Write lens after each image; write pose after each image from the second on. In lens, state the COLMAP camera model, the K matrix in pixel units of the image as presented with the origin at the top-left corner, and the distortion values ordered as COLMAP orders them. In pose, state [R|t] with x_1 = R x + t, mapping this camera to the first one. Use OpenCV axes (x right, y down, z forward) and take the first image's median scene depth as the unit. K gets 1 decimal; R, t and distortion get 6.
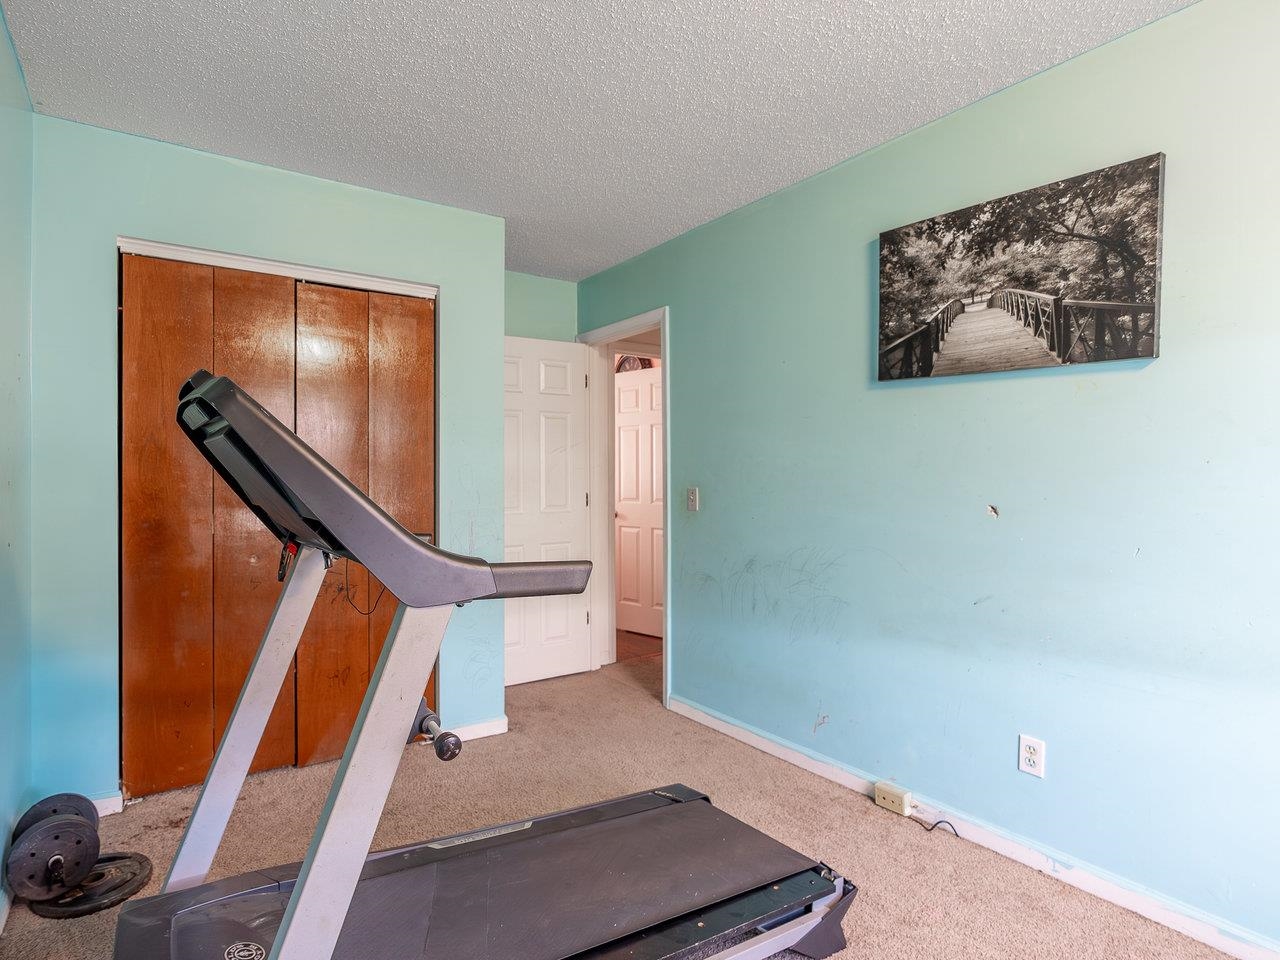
lens RADIAL K [[610.8, 0, 640.0], [0, 610.8, 480.0], [0, 0, 1]] dist [0.001915, 0.001060]
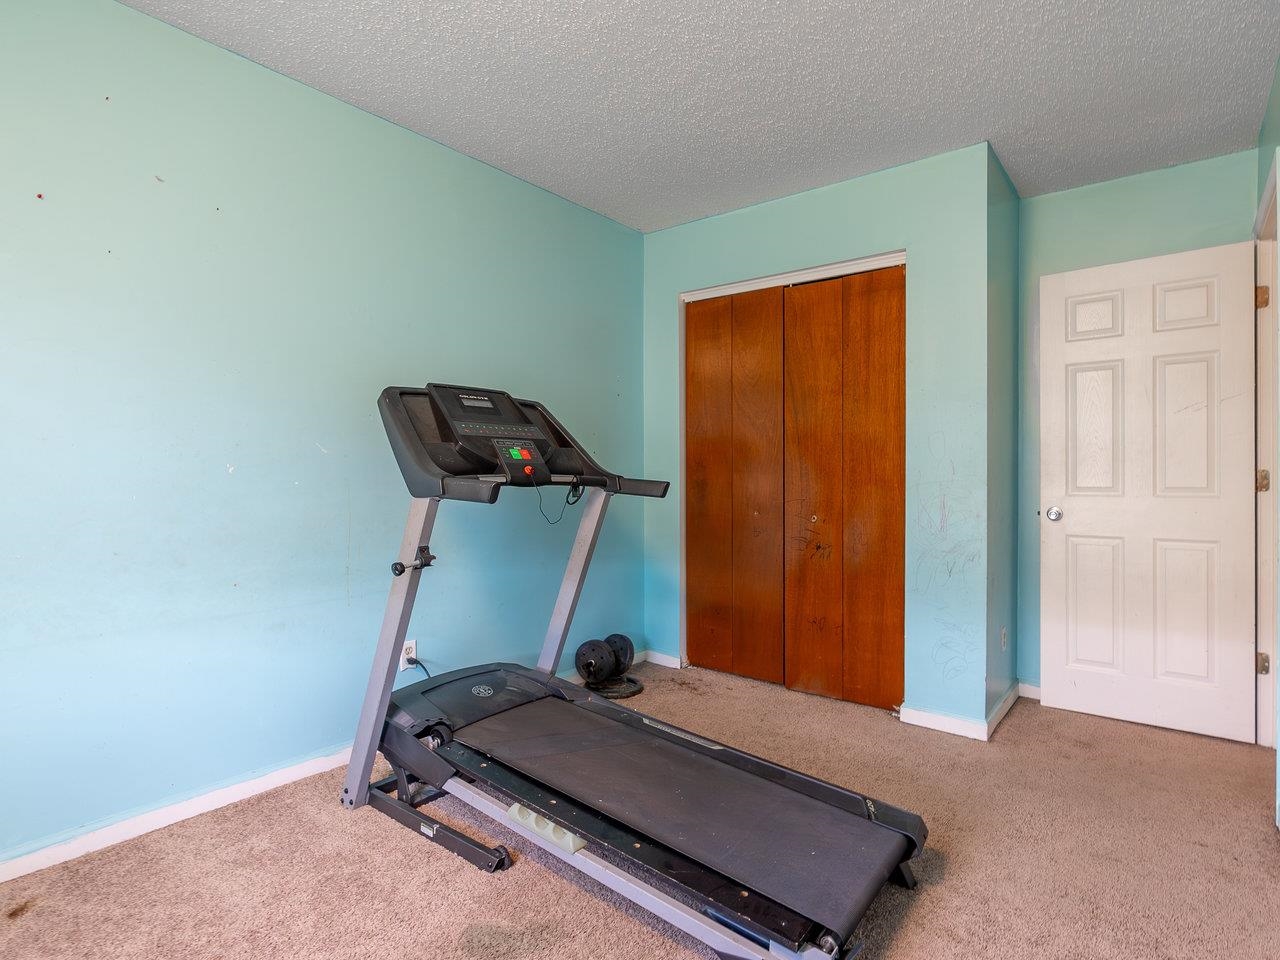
lens RADIAL K [[643.4, 0, 671.8], [0, 643.4, 476.6], [0, 0, 1]] dist [-0.004035, 0.000060]
pose [[0.393276, 0.003240, -0.919415, 0.599337], [0.000799, 0.999992, 0.003866, 0.050672], [0.919420, -0.002255, 0.393270, 0.333405]]
